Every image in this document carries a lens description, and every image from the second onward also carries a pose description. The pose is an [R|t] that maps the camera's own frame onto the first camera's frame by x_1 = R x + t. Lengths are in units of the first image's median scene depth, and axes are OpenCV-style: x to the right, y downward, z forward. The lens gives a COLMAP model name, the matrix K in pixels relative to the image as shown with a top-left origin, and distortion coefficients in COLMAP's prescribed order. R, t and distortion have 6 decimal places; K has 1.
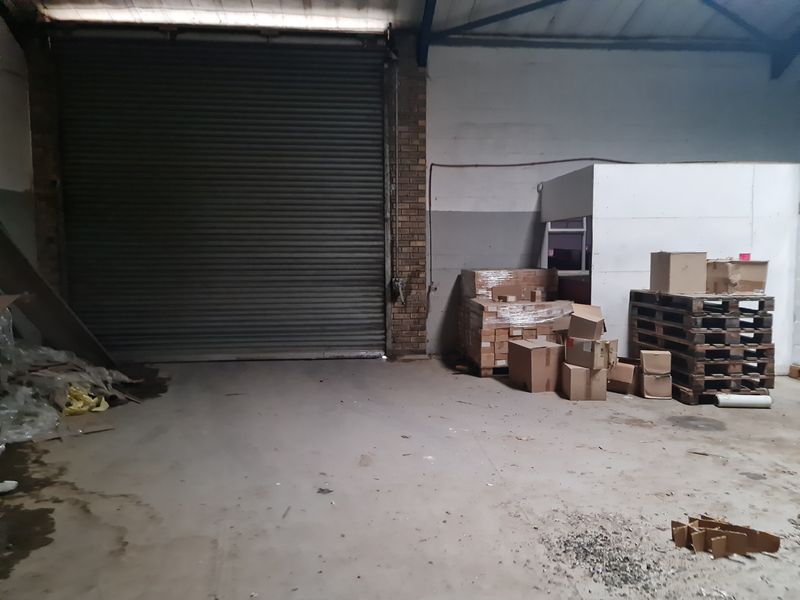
lens RADIAL K [[648.5, 0, 400.4], [0, 648.5, 300.3], [0, 0, 1]] dist [0.085317, -0.023488]
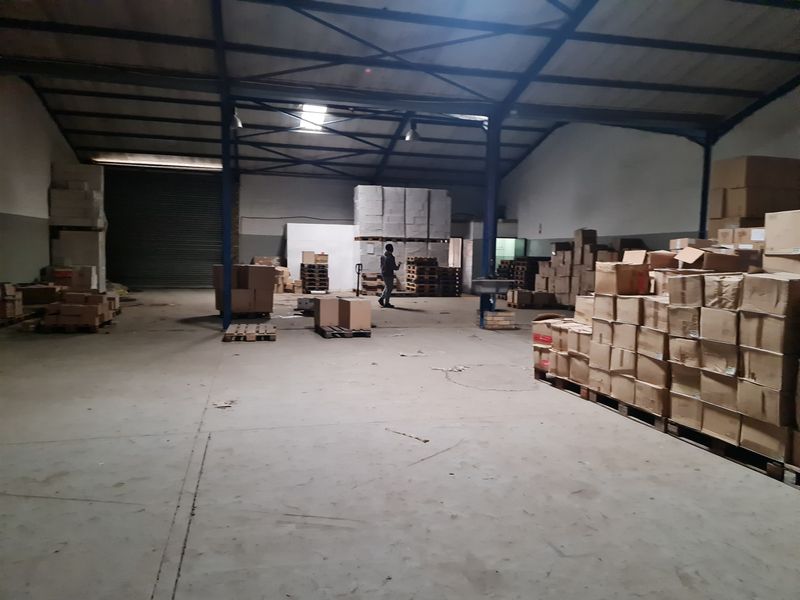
lens RADIAL K [[648.5, 0, 402.1], [0, 648.5, 297.3], [0, 0, 1]] dist [0.085317, -0.023488]
pose [[0.987742, 0.009106, 0.155832, 0.401387], [-0.008756, 0.999957, -0.002933, 0.176337], [-0.155852, 0.001533, 0.987779, -2.489052]]
